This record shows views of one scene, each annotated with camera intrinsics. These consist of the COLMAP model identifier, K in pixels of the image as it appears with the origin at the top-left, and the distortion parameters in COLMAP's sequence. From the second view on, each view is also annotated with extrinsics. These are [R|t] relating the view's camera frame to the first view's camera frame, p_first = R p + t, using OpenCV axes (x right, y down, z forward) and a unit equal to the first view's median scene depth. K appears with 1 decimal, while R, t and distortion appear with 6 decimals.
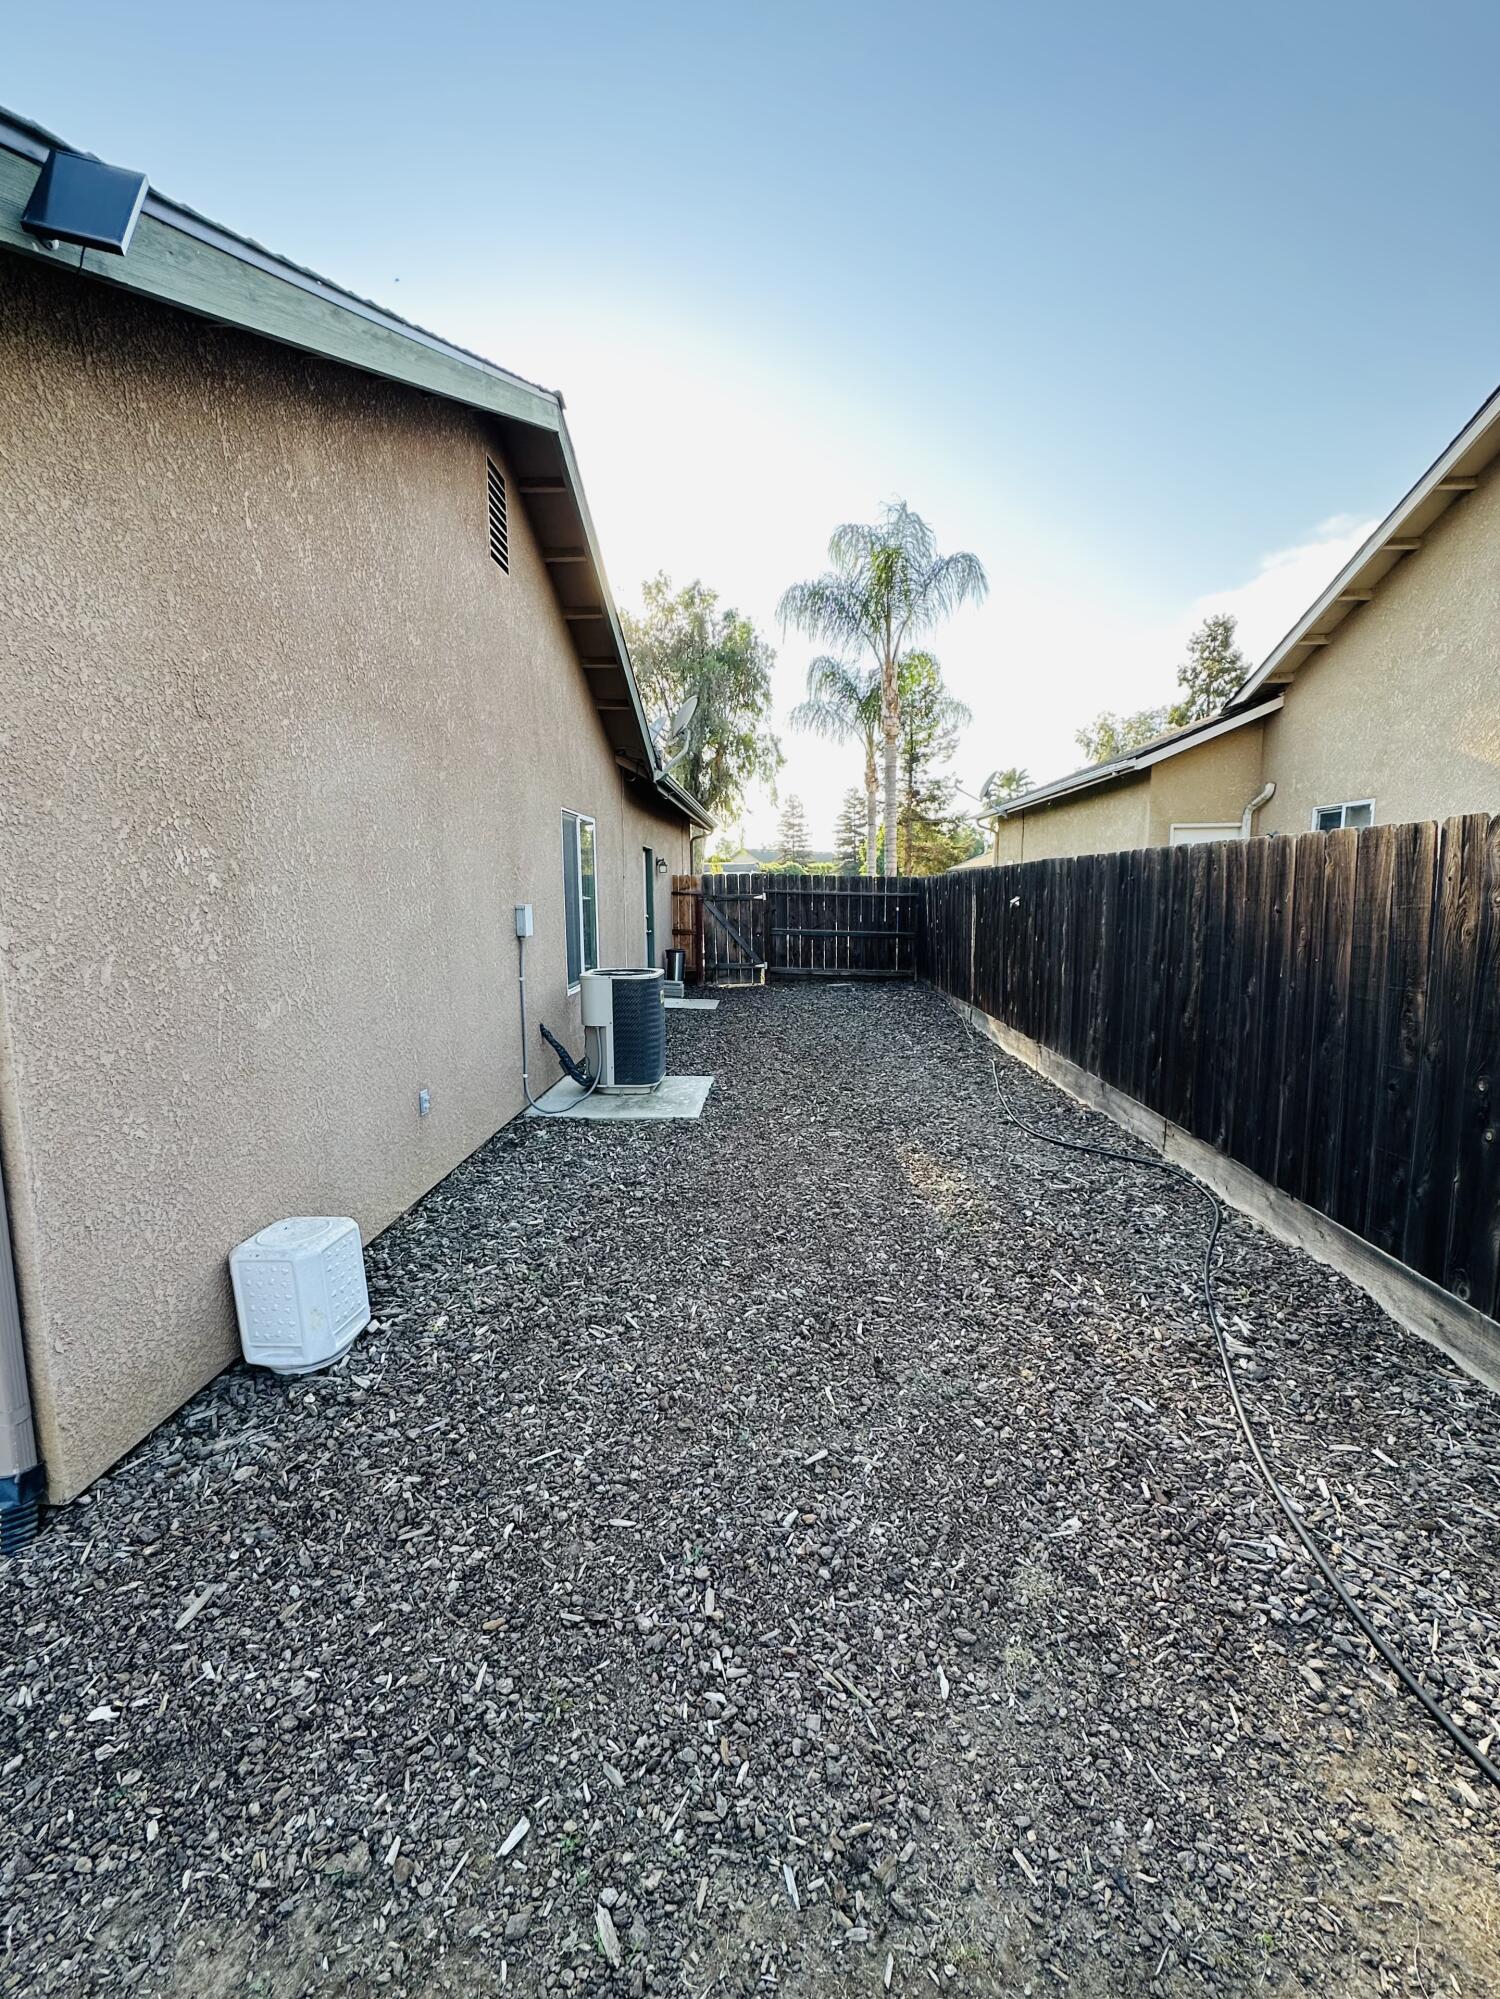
lens RADIAL K [[796.7, 0, 750.0], [0, 796.7, 999.5], [0, 0, 1]] dist [0.001184, -0.000010]
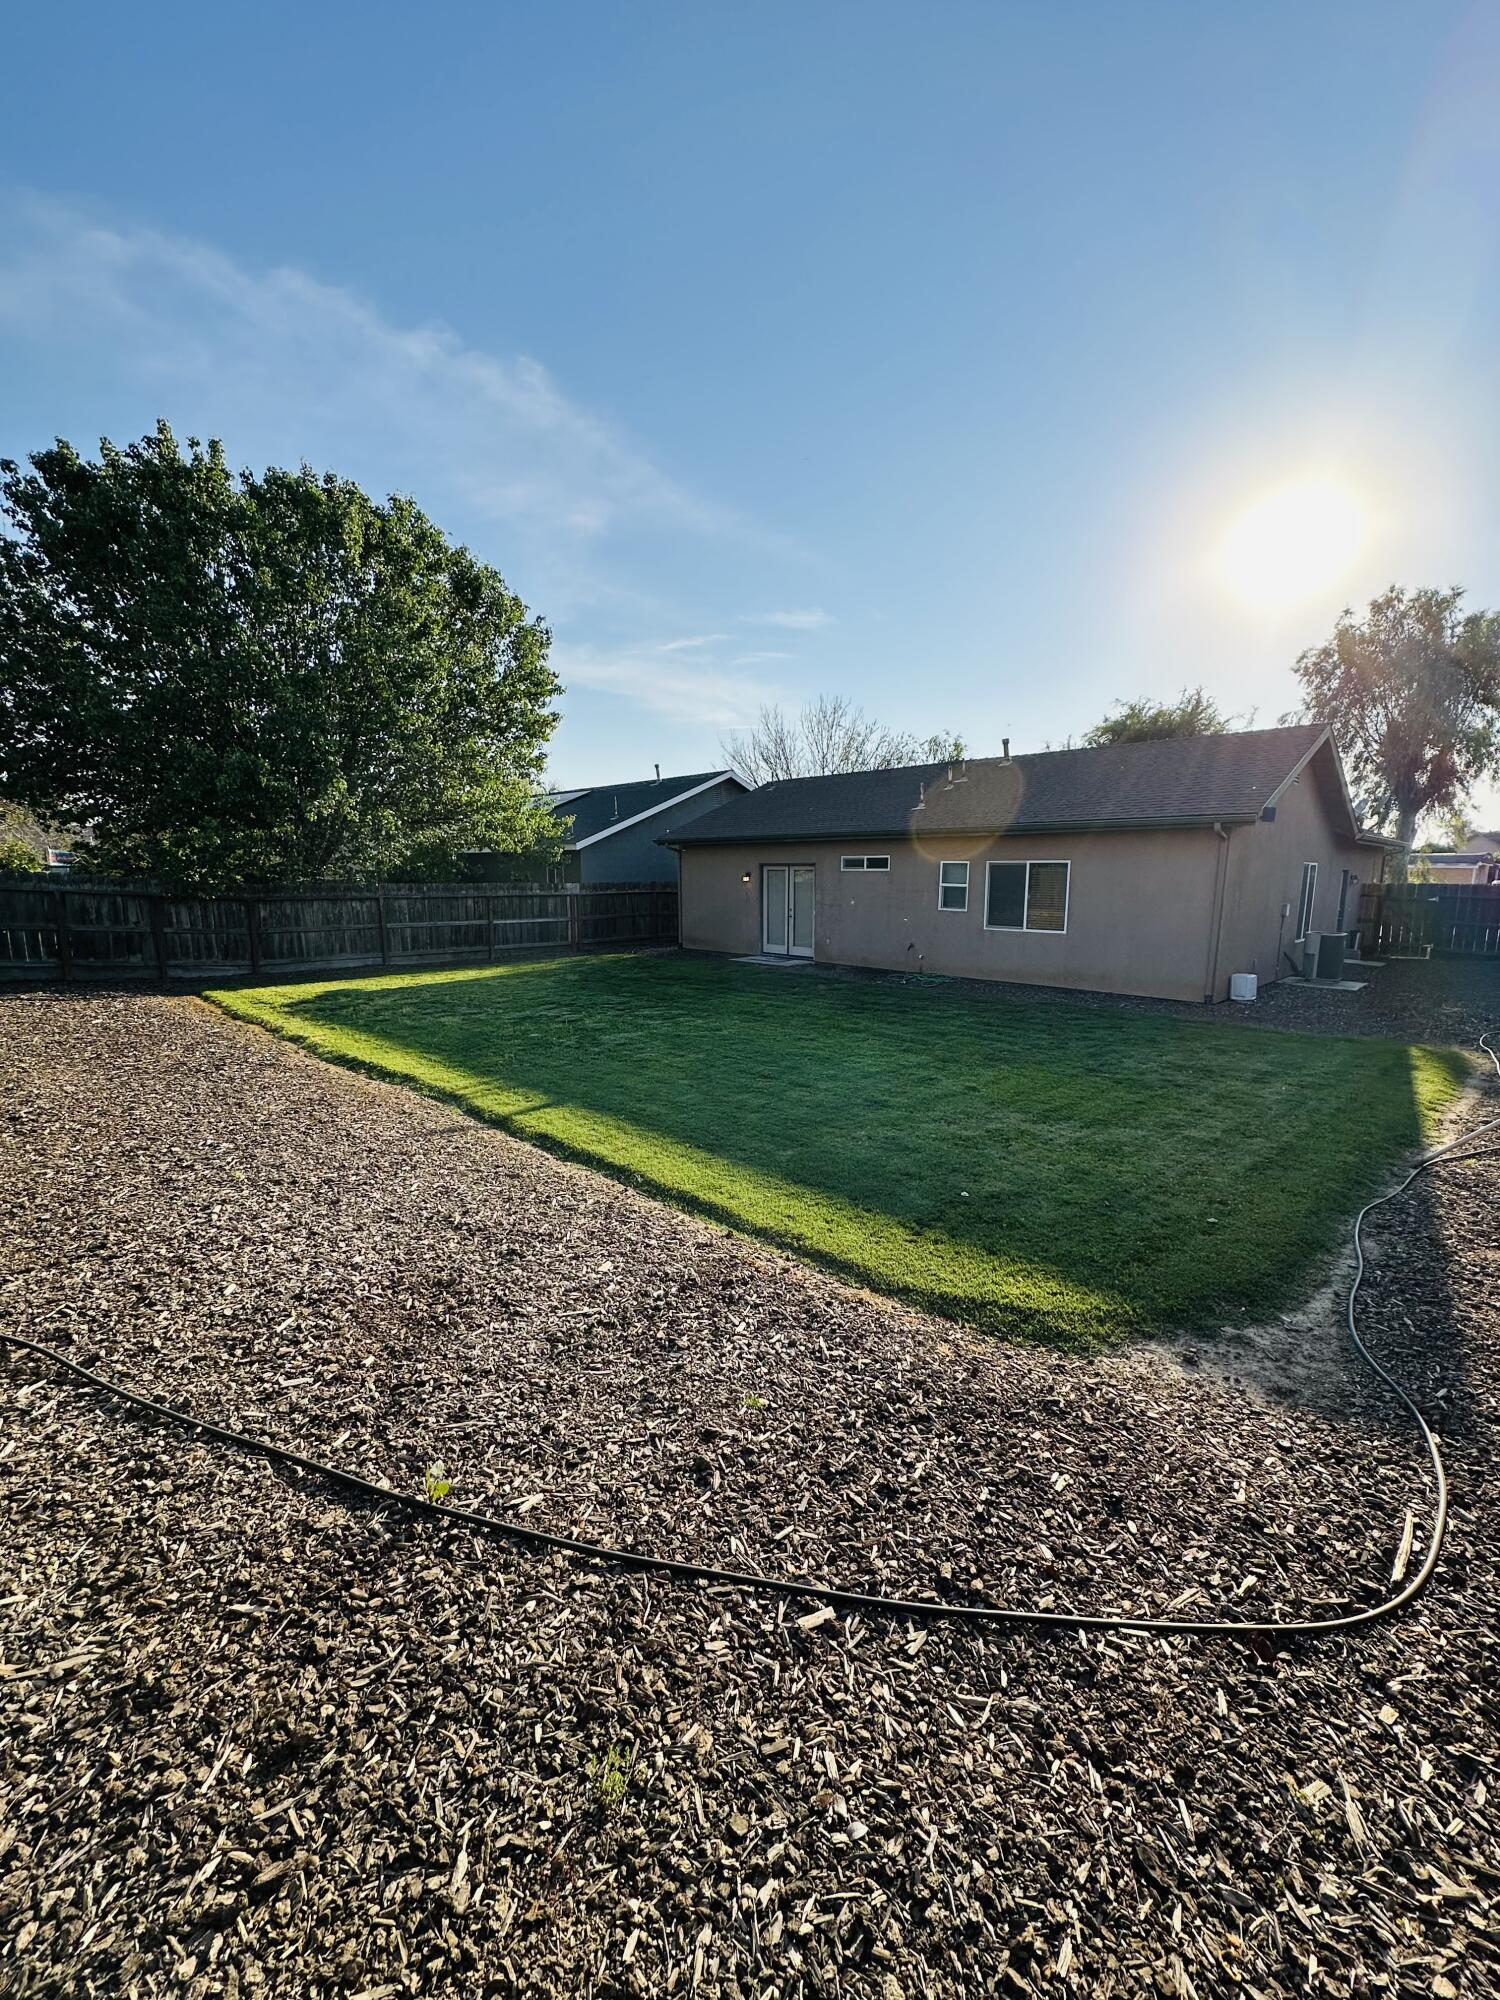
lens RADIAL K [[797.1, 0, 750.0], [0, 797.1, 1000.0], [0, 0, 1]] dist [0.001184, -0.000010]
pose [[0.730407, 0.108291, -0.674372, 0.126879], [-0.098500, 0.993731, 0.052889, 0.129145], [0.675872, 0.027795, 0.736495, -1.161521]]
